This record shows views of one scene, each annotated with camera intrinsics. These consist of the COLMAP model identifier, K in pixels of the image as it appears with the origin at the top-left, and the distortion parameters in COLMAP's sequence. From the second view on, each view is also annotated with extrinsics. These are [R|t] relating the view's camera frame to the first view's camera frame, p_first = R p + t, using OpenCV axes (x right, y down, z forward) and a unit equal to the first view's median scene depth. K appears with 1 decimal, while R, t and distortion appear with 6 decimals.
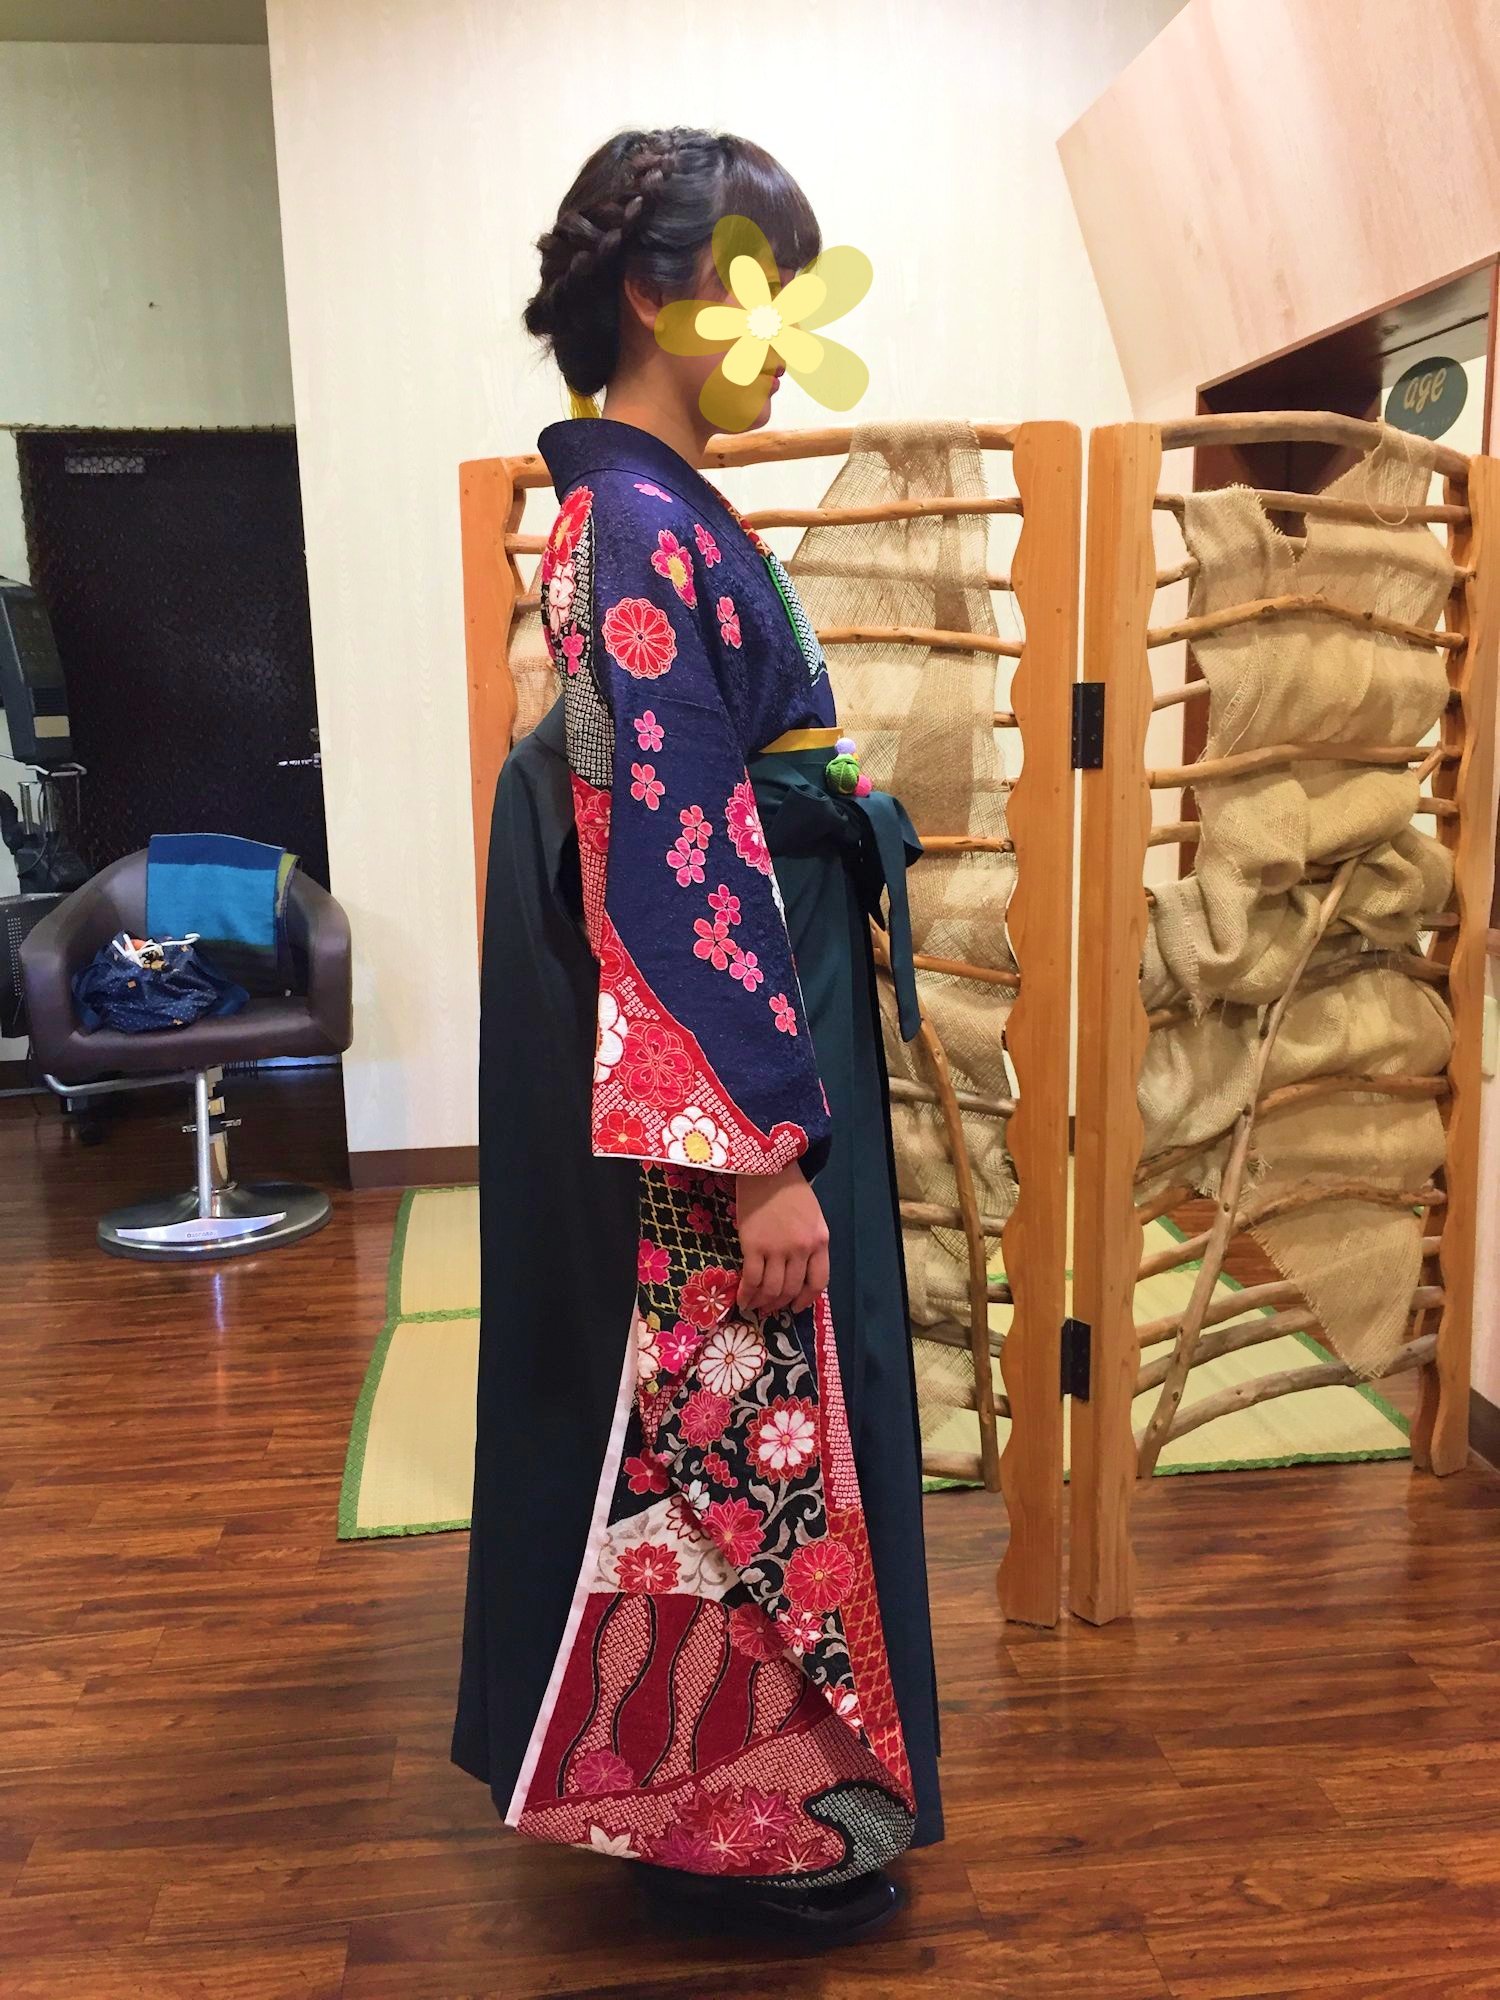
lens RADIAL K [[1761.5, 0, 753.4], [0, 1761.5, 1004.1], [0, 0, 1]] dist [0.067573, -0.102382]
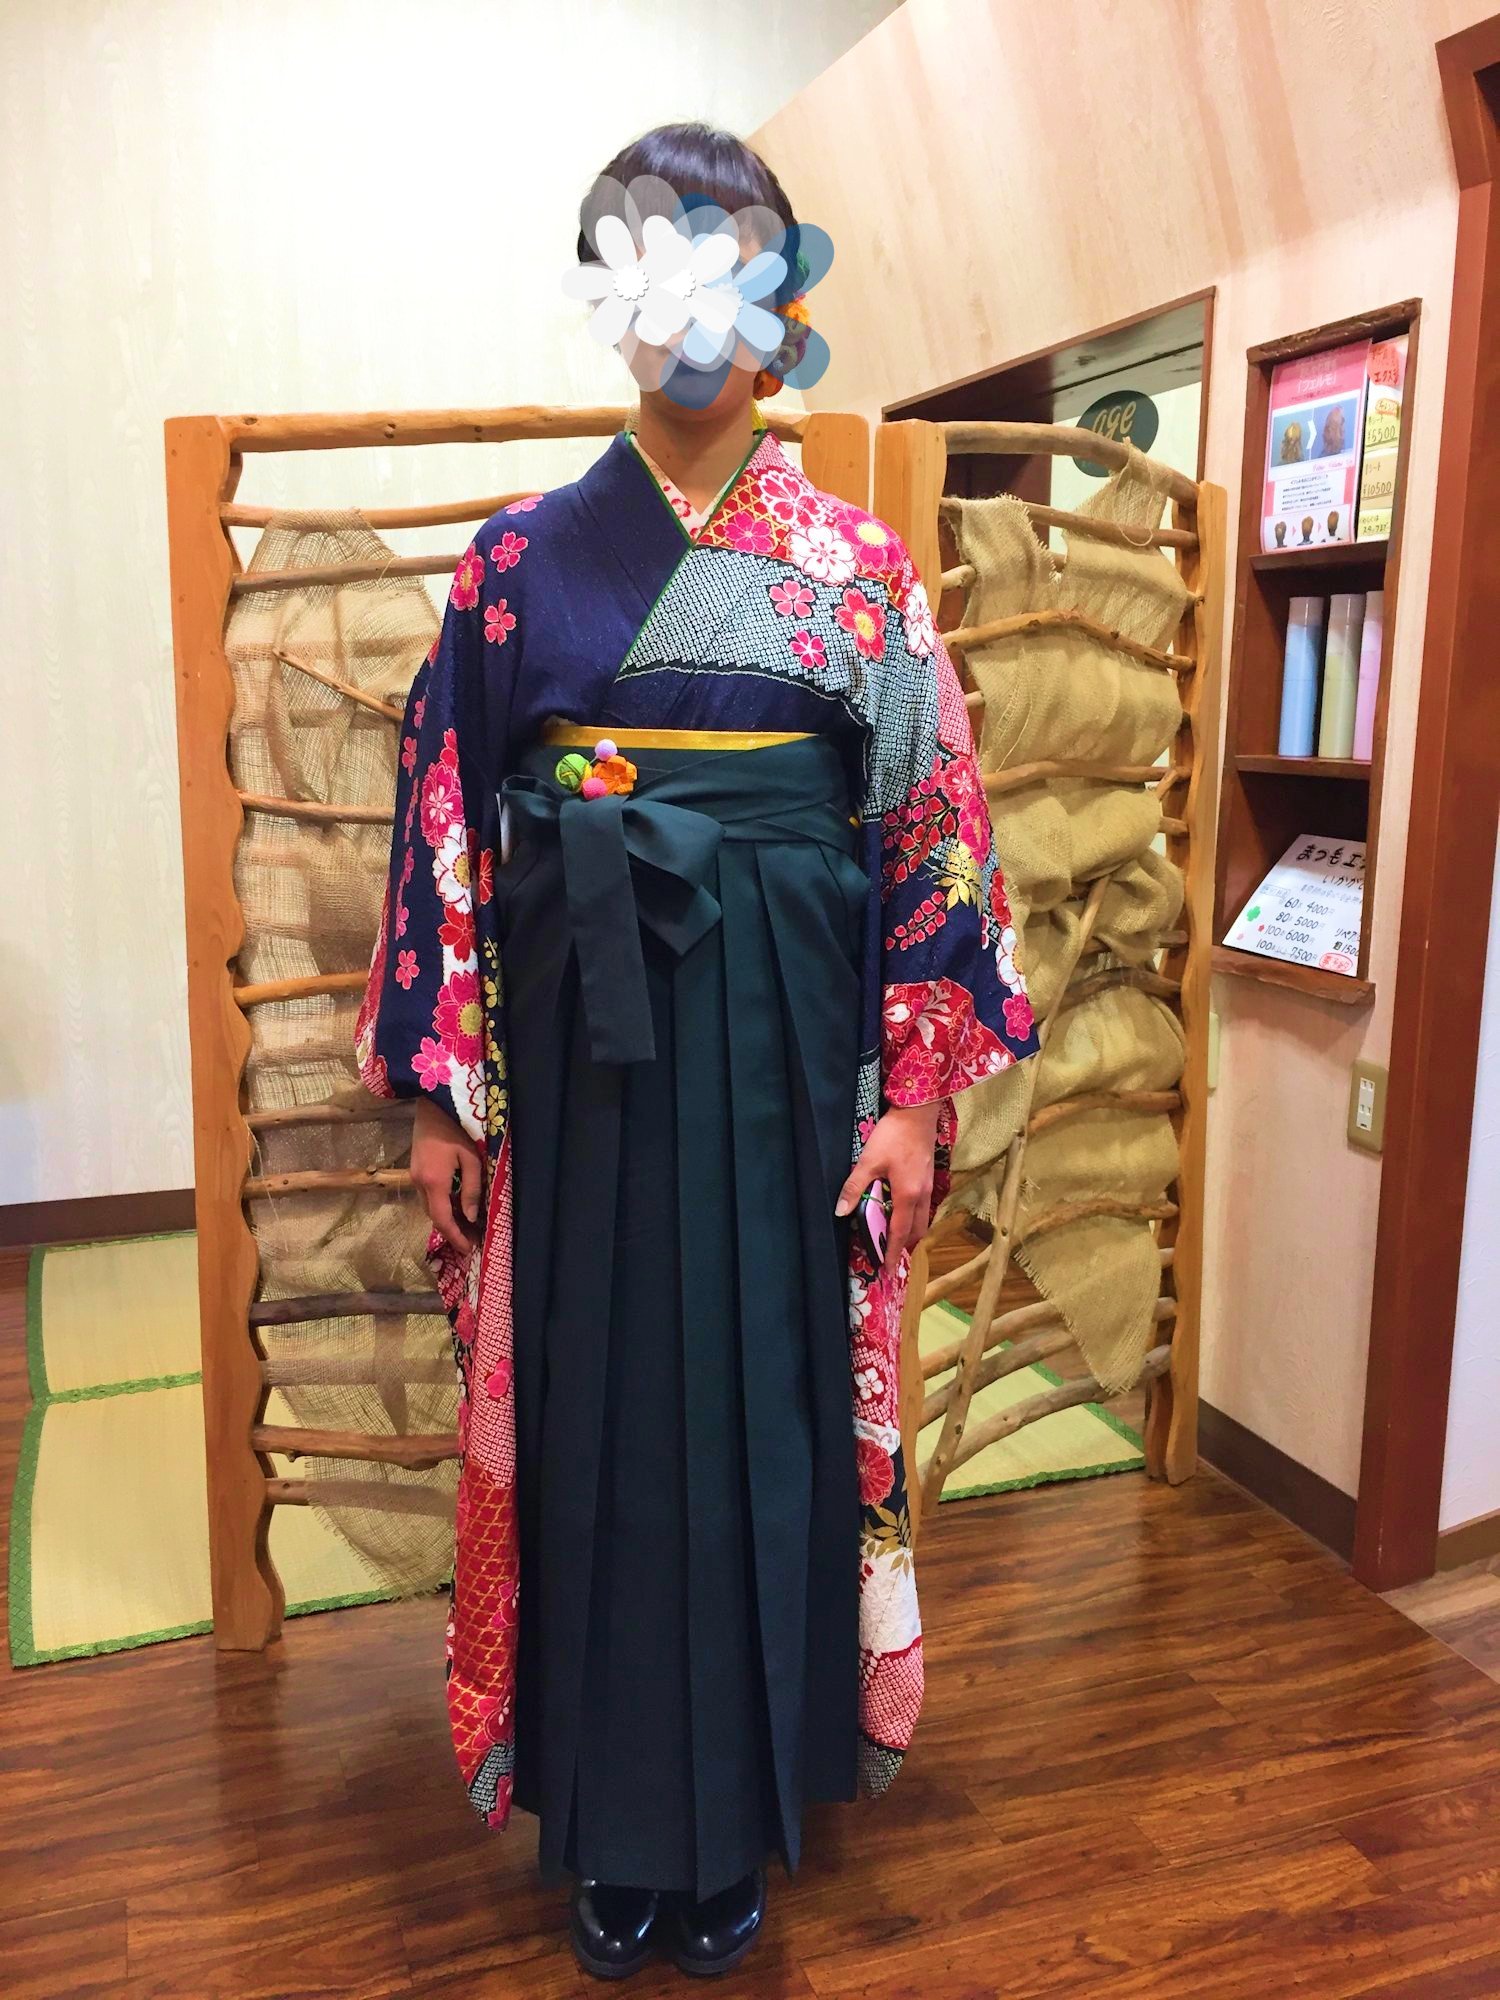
lens RADIAL K [[1761.5, 0, 778.0], [0, 1761.5, 1002.4], [0, 0, 1]] dist [0.067573, -0.102382]
pose [[0.970362, -0.013953, 0.241251, -0.082602], [0.017155, 0.999790, -0.011176, -0.002892], [-0.241044, 0.014984, 0.970398, 0.077090]]
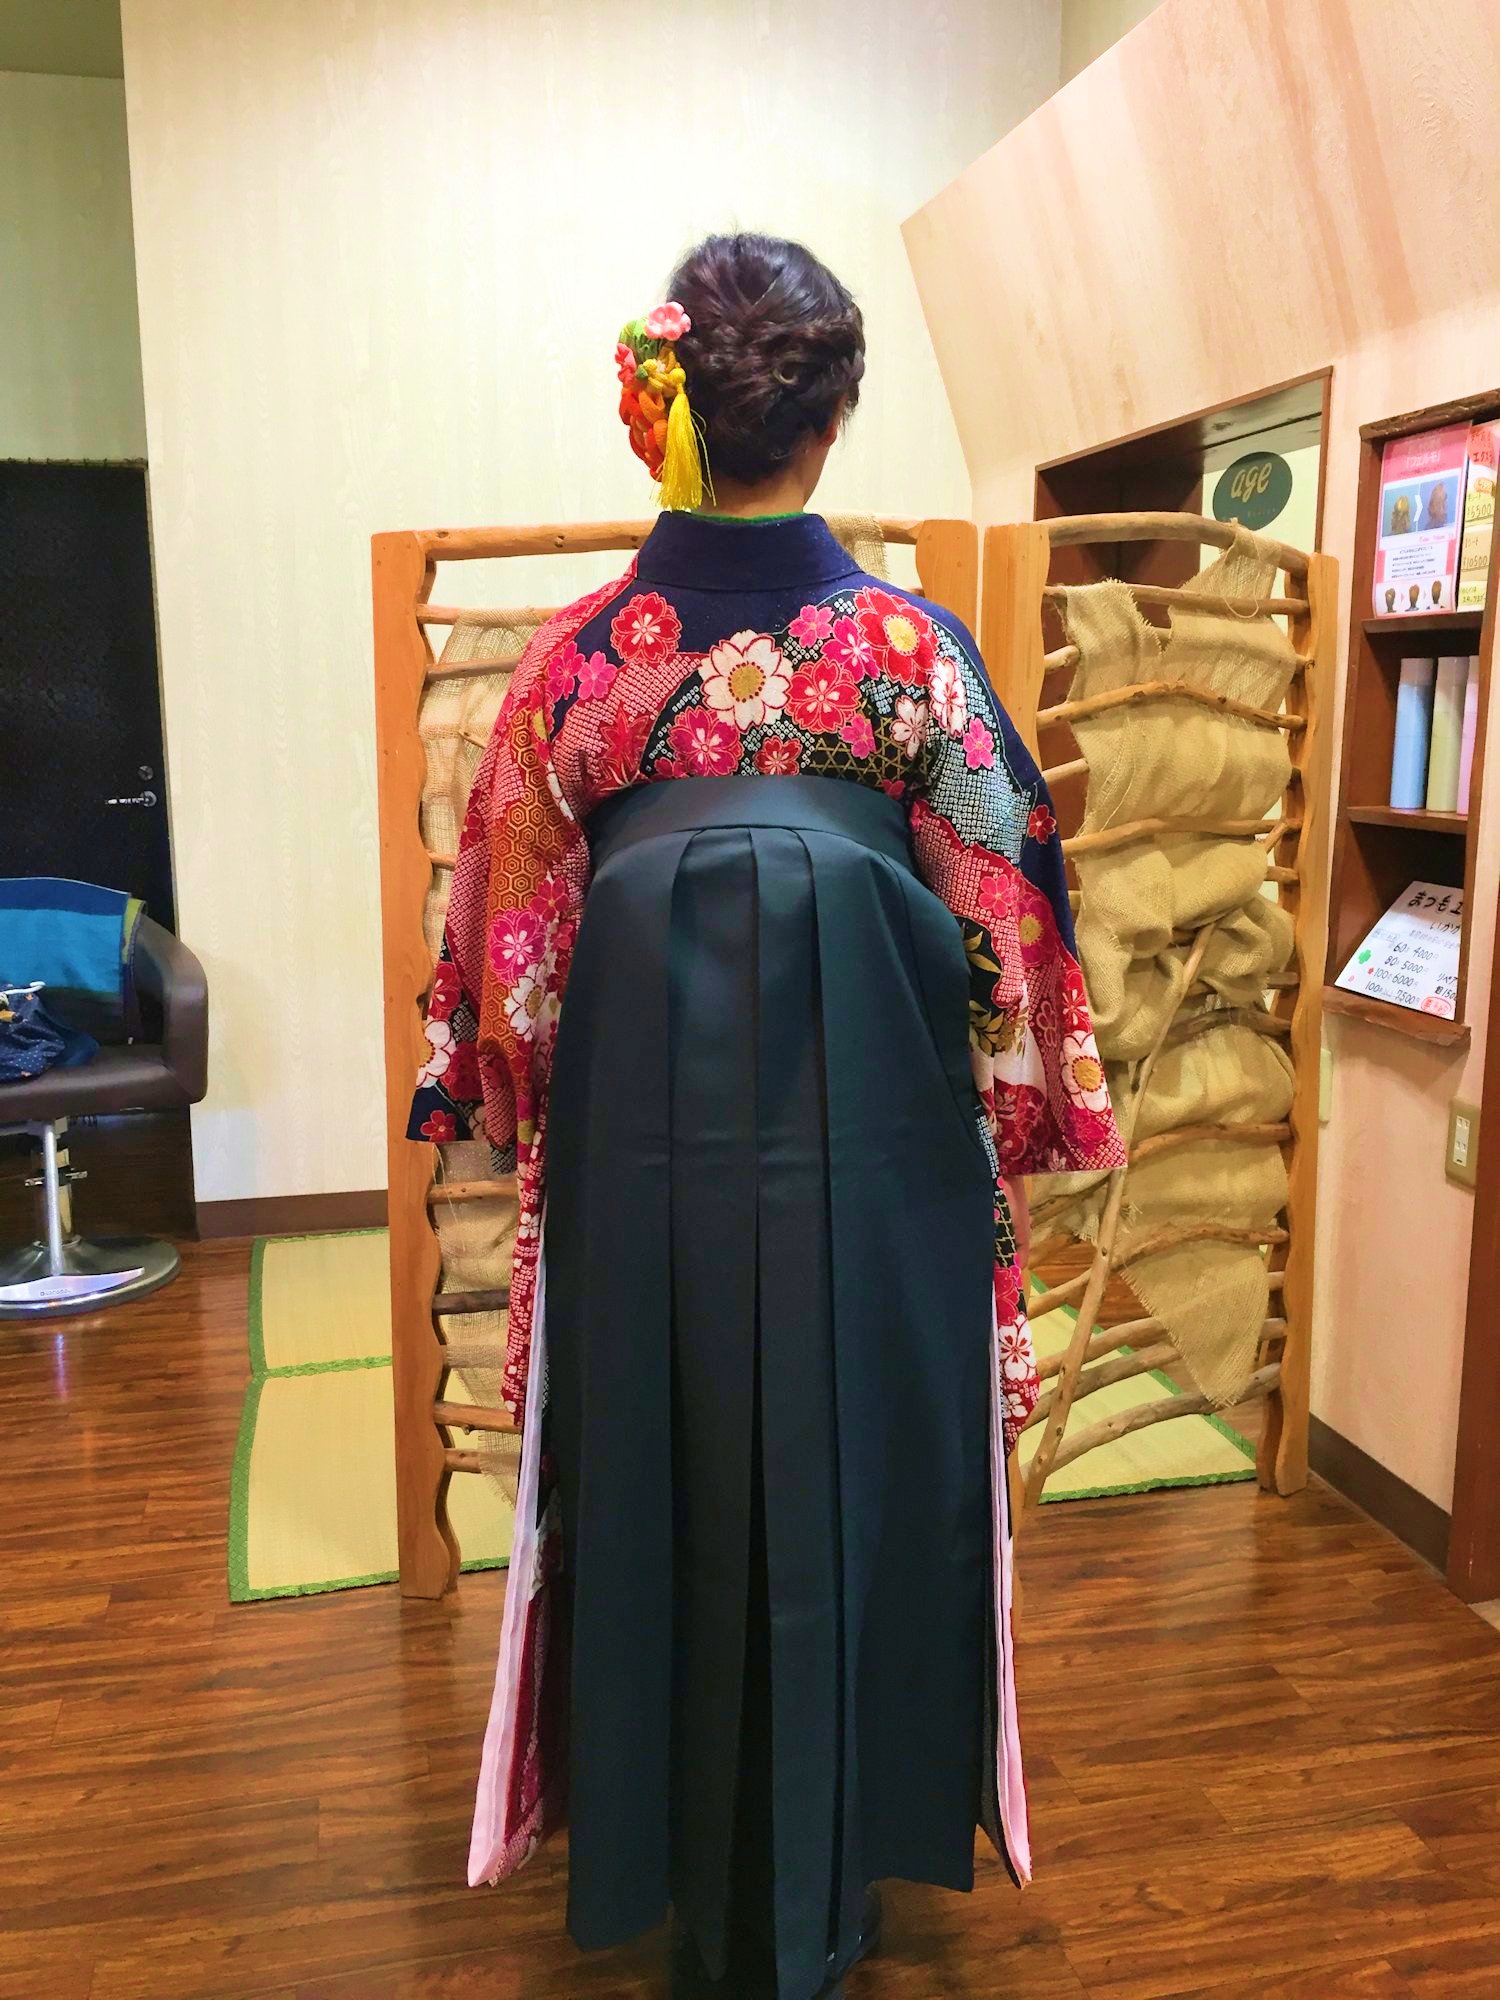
lens RADIAL K [[1761.5, 0, 768.3], [0, 1761.5, 1001.2], [0, 0, 1]] dist [0.067573, -0.102382]
pose [[0.992119, -0.001046, 0.125298, -0.063052], [0.003172, 0.999854, -0.016763, -0.017914], [-0.125262, 0.017028, 0.991978, -0.031698]]
